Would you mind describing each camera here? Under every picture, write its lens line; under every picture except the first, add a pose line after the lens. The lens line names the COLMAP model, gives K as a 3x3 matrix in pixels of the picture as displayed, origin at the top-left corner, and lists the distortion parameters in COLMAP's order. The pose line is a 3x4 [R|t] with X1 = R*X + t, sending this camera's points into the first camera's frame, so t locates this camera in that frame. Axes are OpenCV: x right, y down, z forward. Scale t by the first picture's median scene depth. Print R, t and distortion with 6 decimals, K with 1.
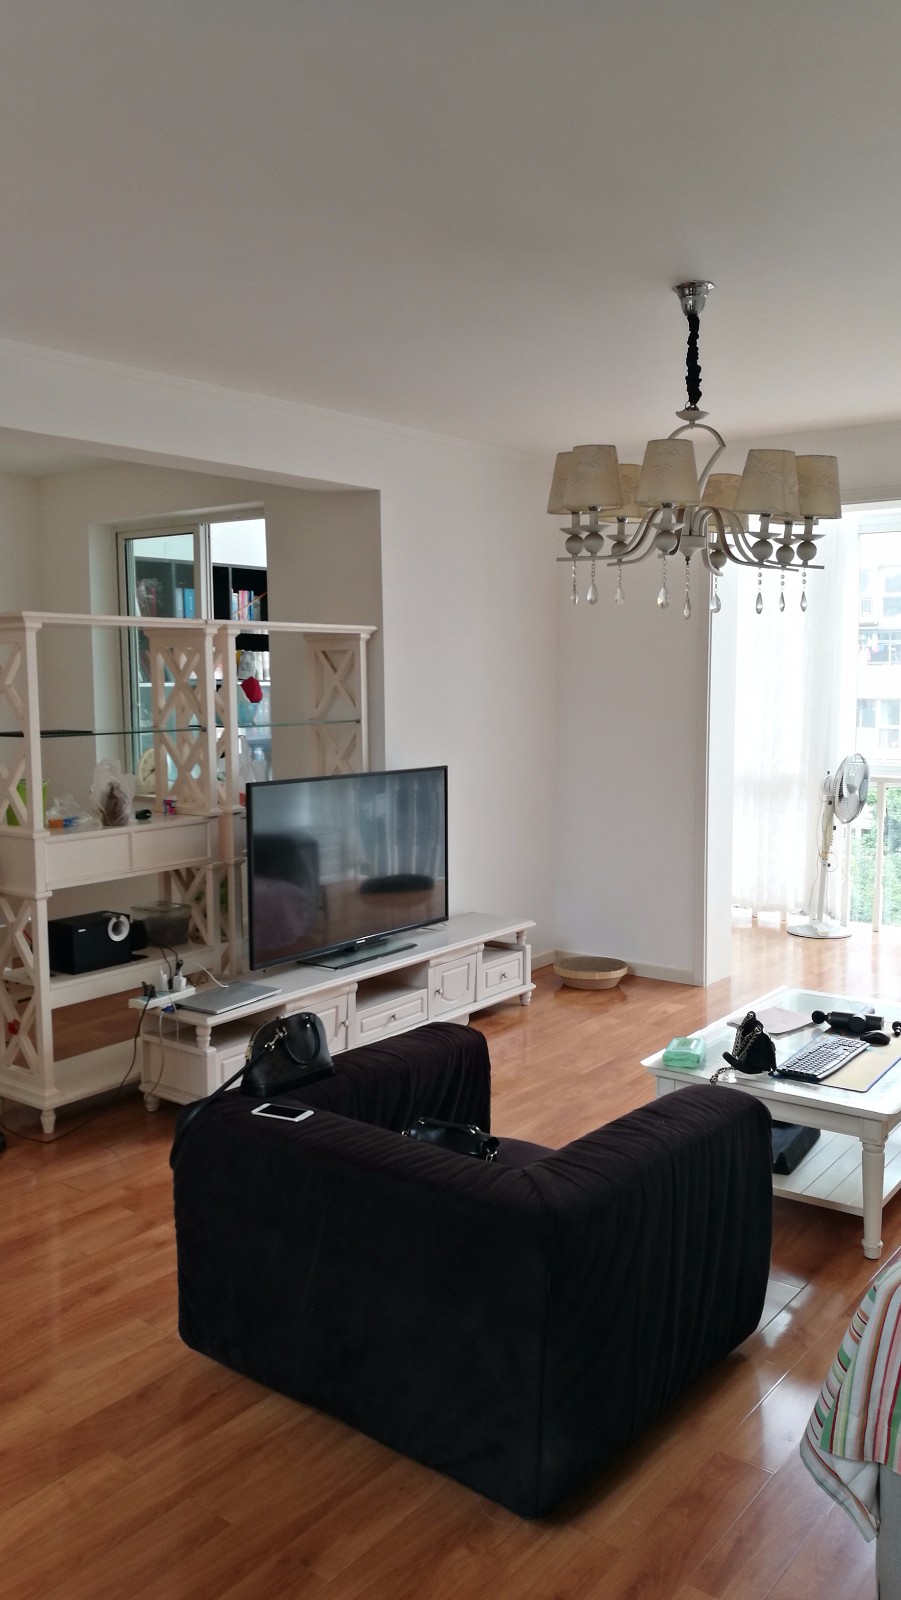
lens RADIAL K [[1266.2, 0, 450.5], [0, 1266.2, 800.0], [0, 0, 1]] dist [0.006552, 0.009739]
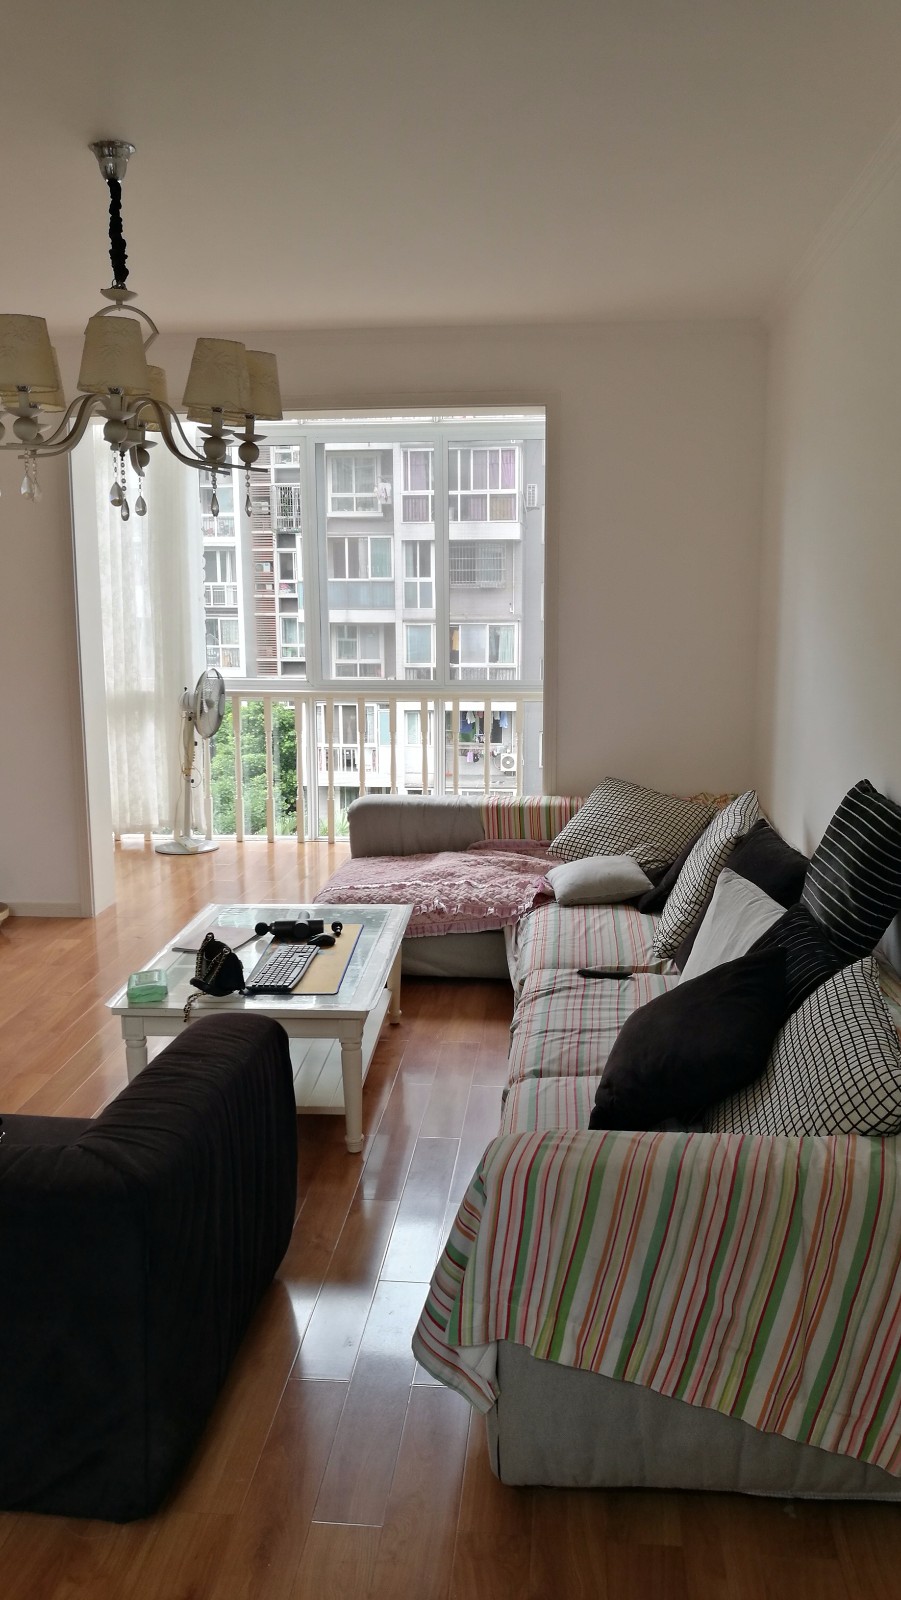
lens RADIAL K [[1266.2, 0, 450.5], [0, 1266.2, 800.0], [0, 0, 1]] dist [0.006552, 0.009739]
pose [[0.857362, -0.096227, 0.505638, -0.087301], [0.064855, 0.994736, 0.079338, -0.000120], [-0.510611, -0.035228, 0.859090, 0.073708]]
